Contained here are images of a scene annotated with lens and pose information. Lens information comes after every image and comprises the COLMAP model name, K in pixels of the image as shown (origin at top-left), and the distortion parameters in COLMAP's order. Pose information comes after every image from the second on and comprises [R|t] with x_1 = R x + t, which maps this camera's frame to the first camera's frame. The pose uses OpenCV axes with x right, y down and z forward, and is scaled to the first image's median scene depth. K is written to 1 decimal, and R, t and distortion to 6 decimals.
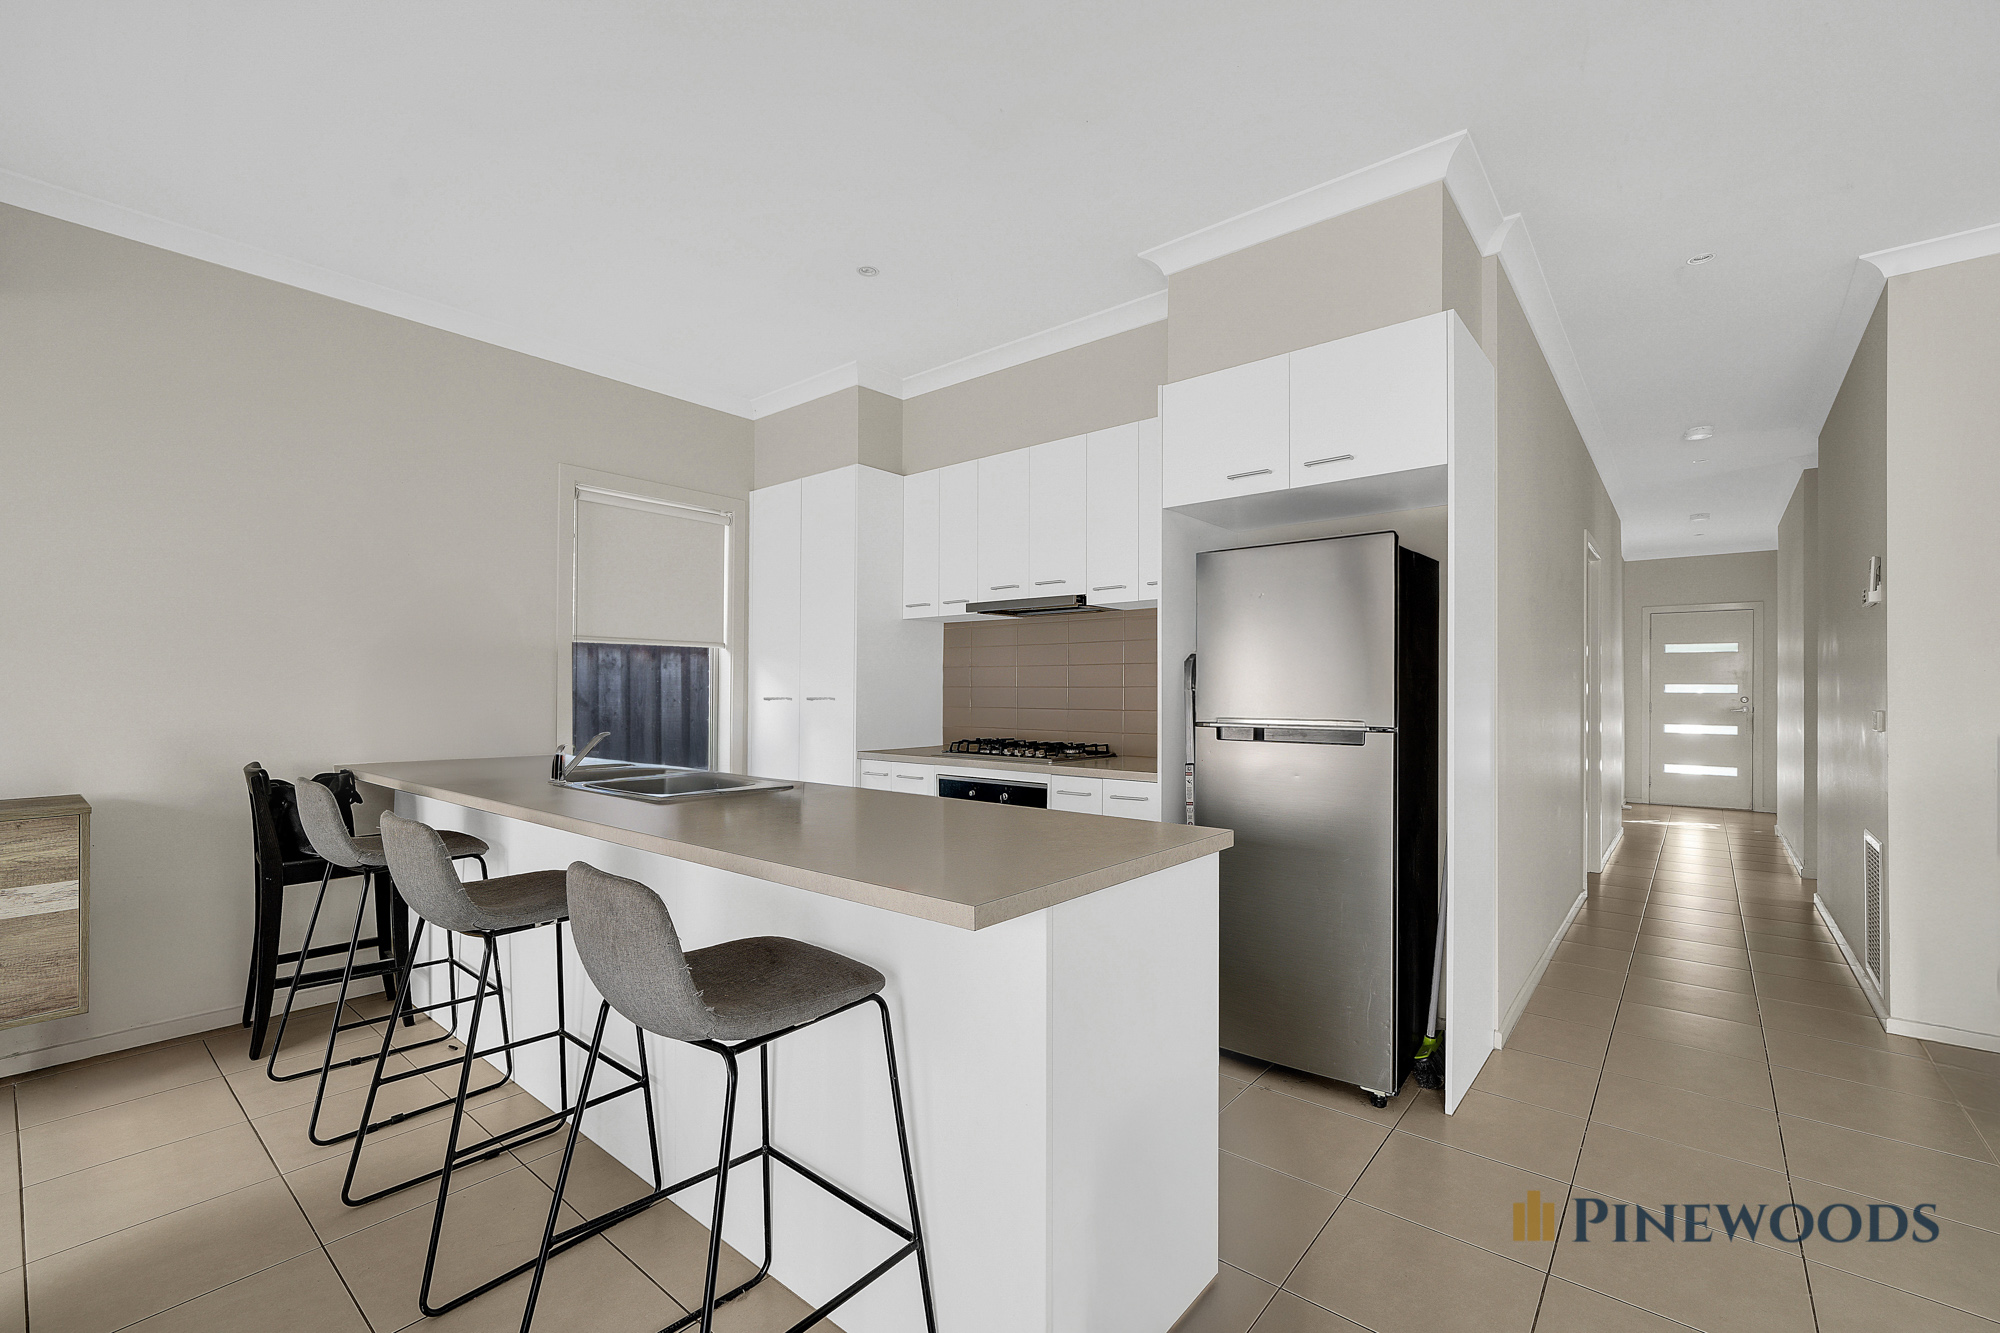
lens RADIAL K [[834.9, 0, 996.4], [0, 834.9, 692.0], [0, 0, 1]] dist [0.001860, 0.000308]
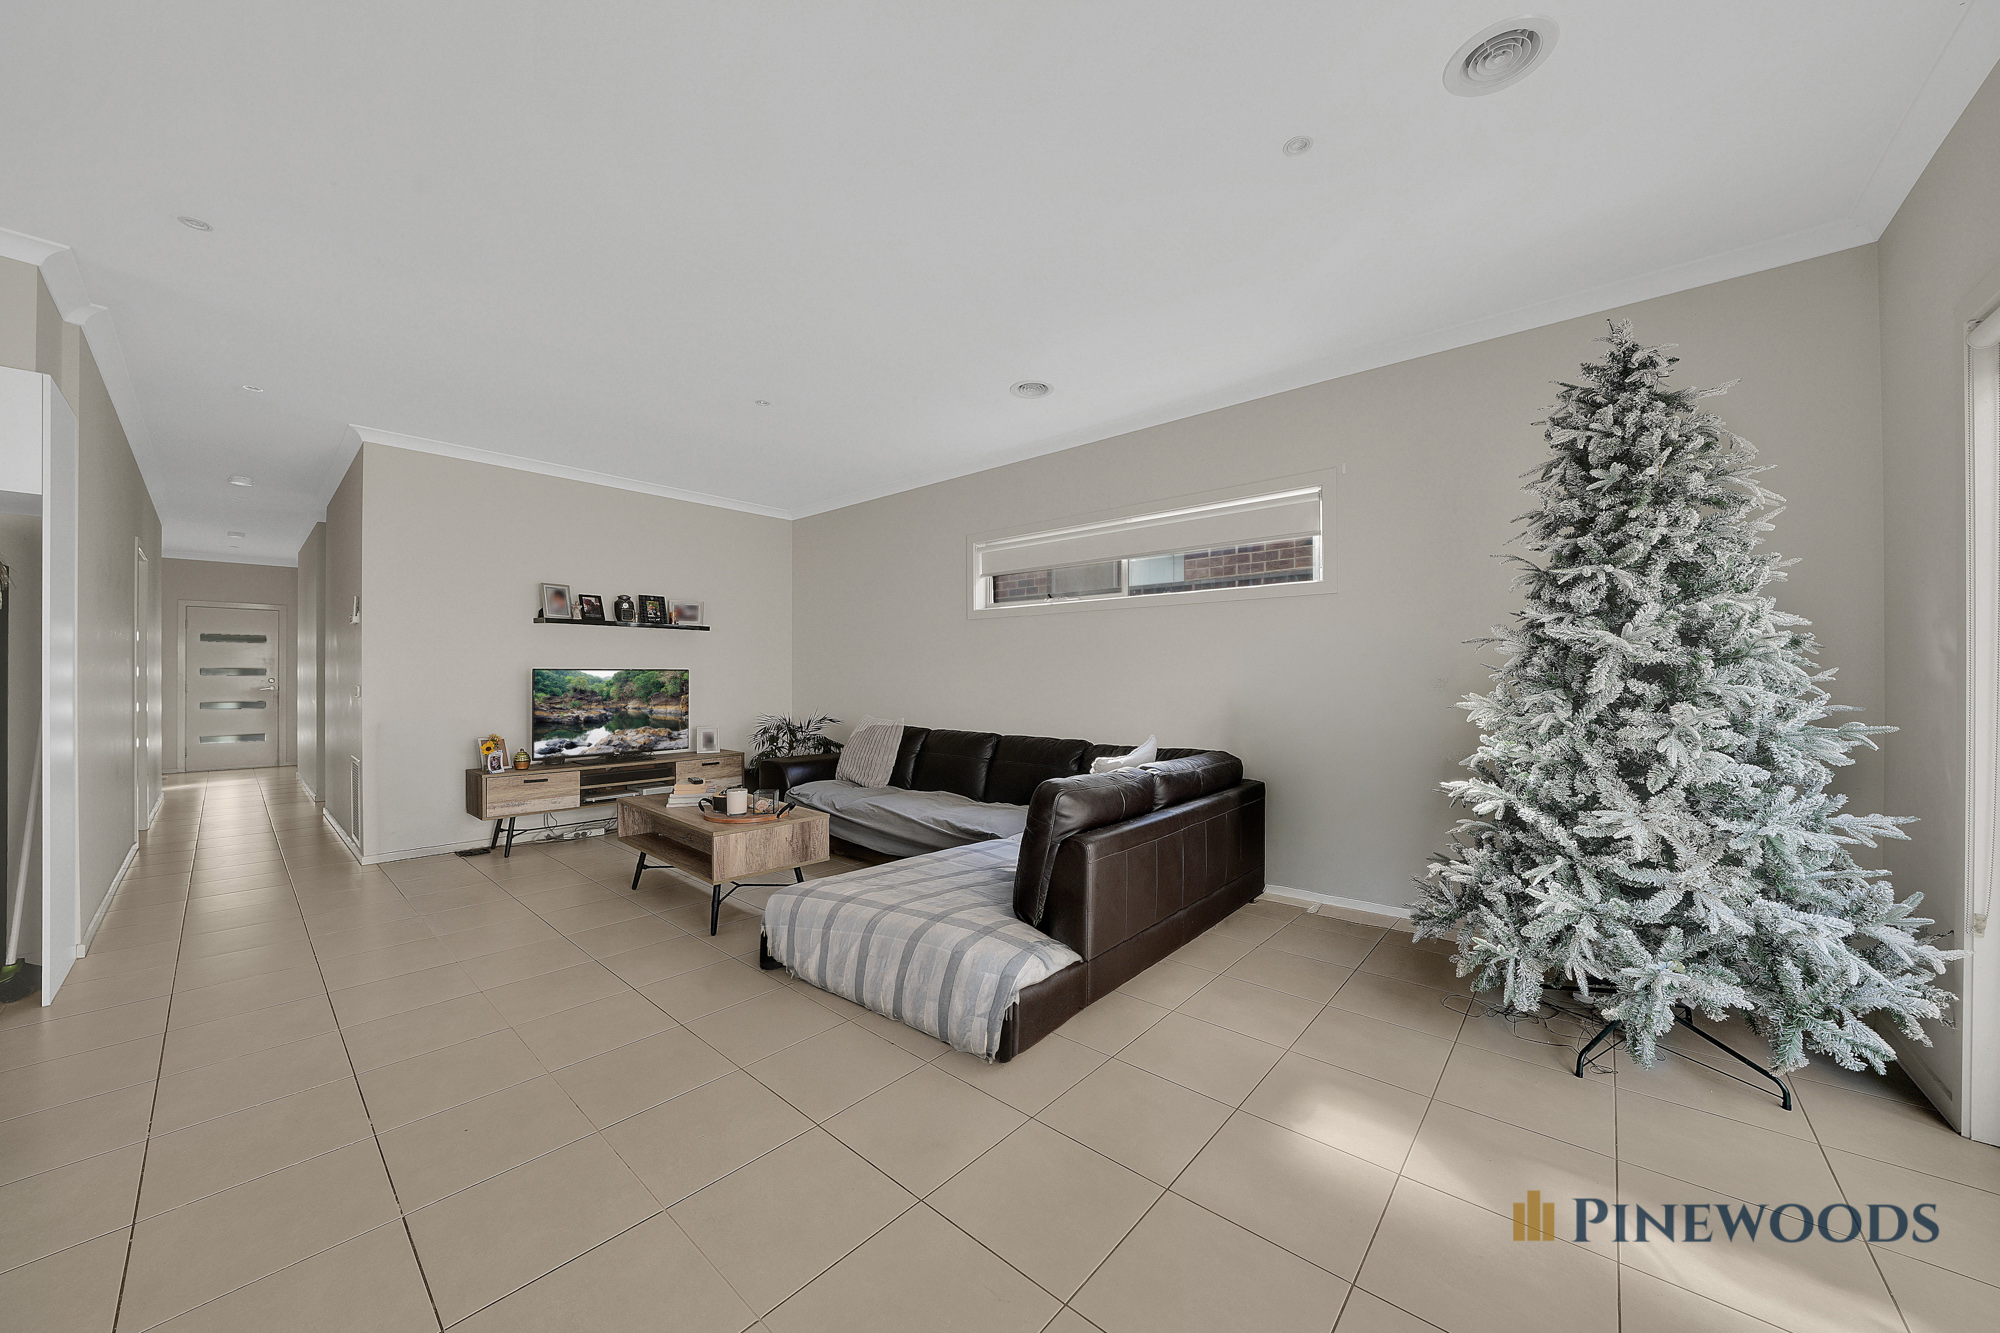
lens RADIAL K [[704.2, 0, 1000.0], [0, 704.2, 666.5], [0, 0, 1]] dist [-0.029914, 0.005089]
pose [[0.020349, 0.006146, 0.999774, -0.199436], [0.004600, 0.999970, -0.006241, -0.000034], [-0.999782, 0.004726, 0.020320, -0.207194]]
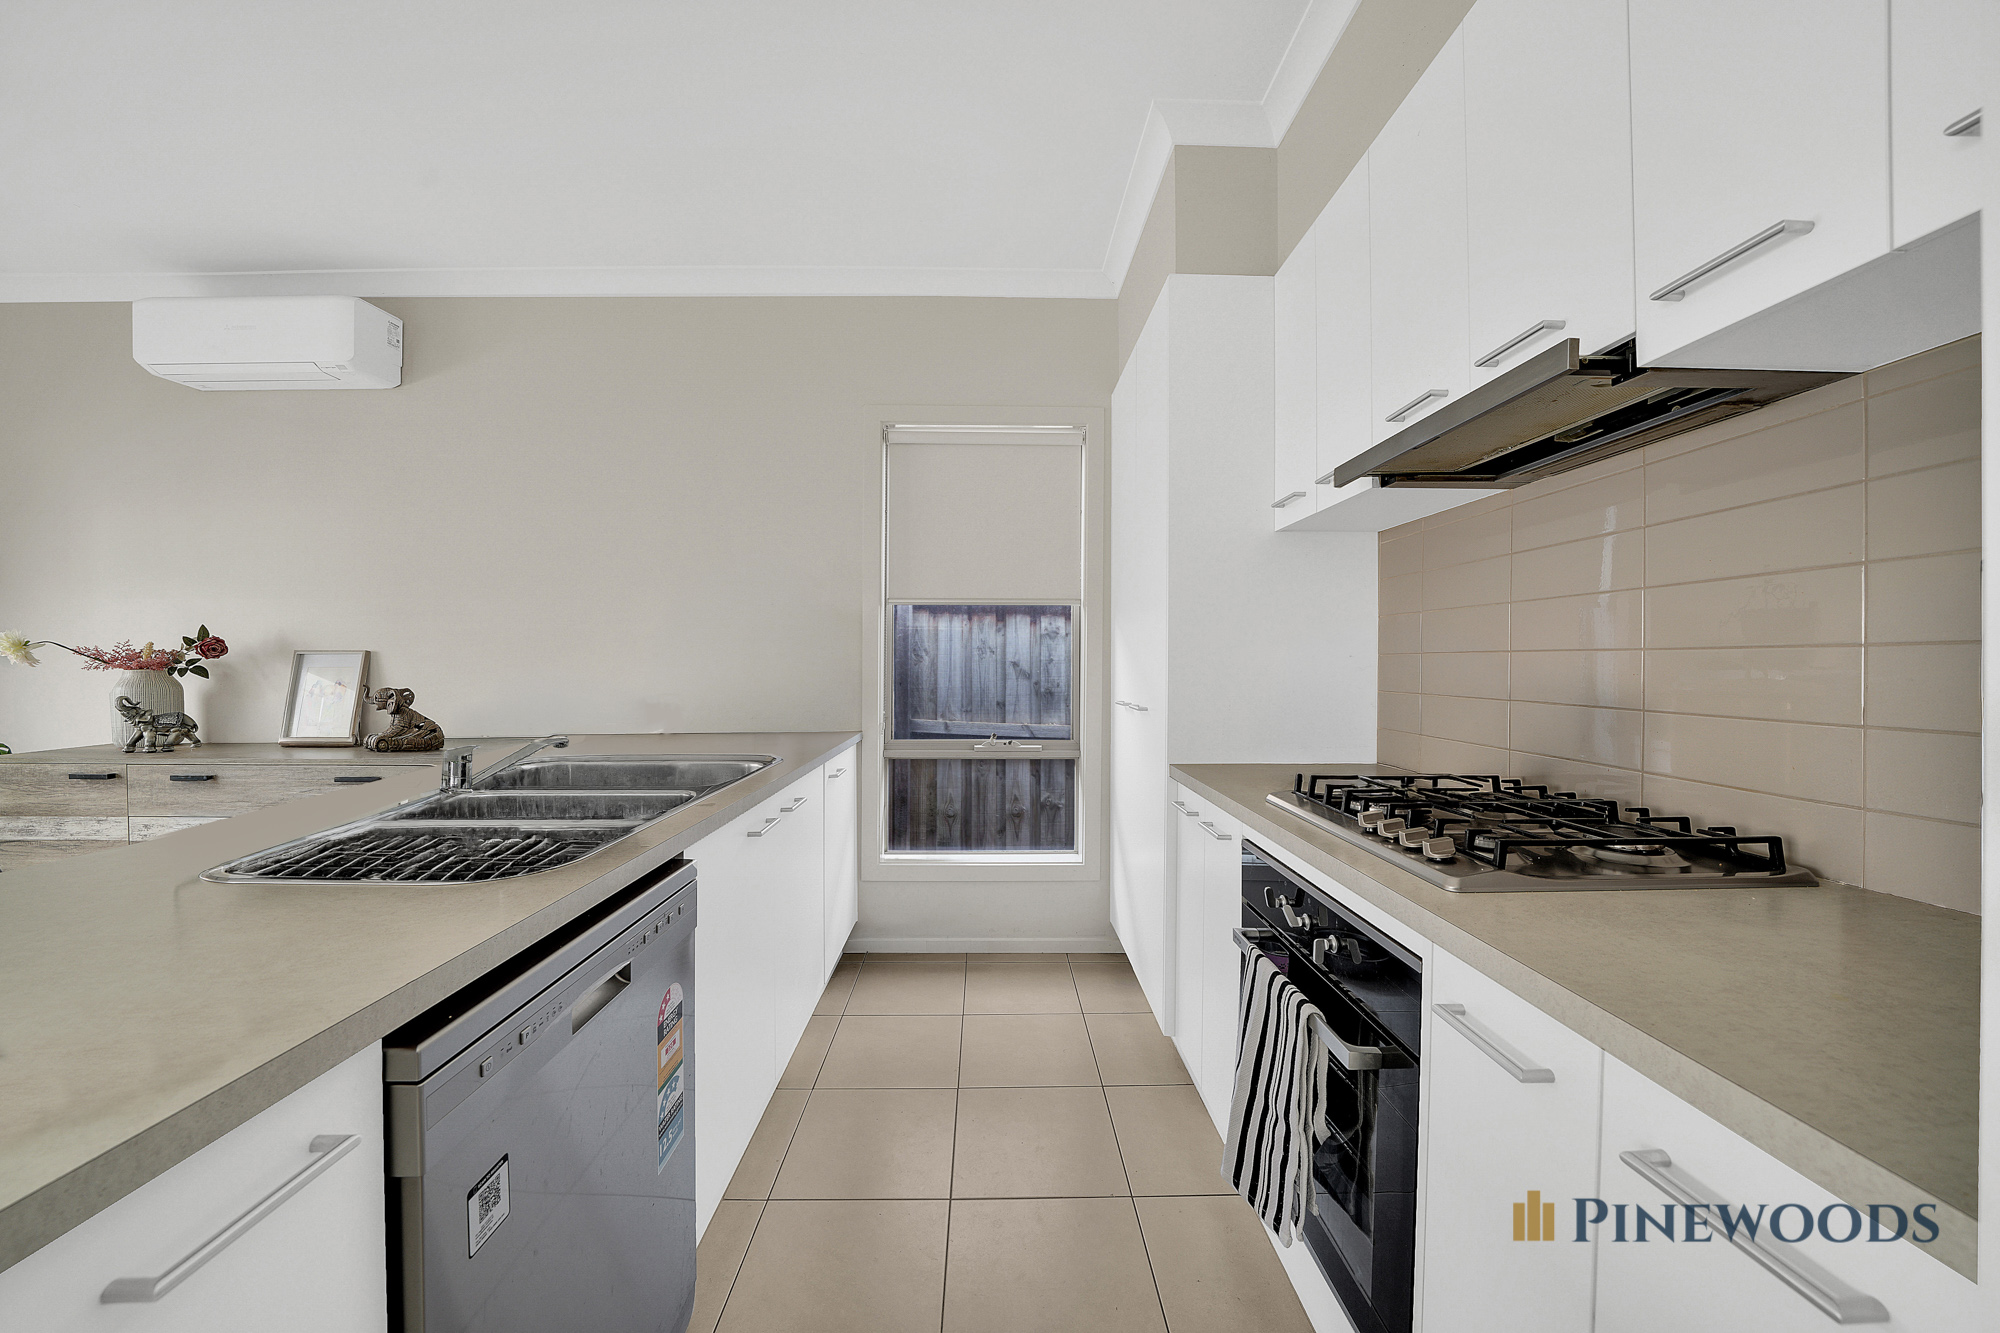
lens RADIAL K [[704.2, 0, 1000.0], [0, 704.2, 666.5], [0, 0, 1]] dist [-0.029914, 0.005089]
pose [[0.655956, 0.005354, -0.754780, 0.129757], [-0.004740, 0.999984, 0.002974, 0.002473], [0.754784, 0.001627, 0.655971, 0.611194]]
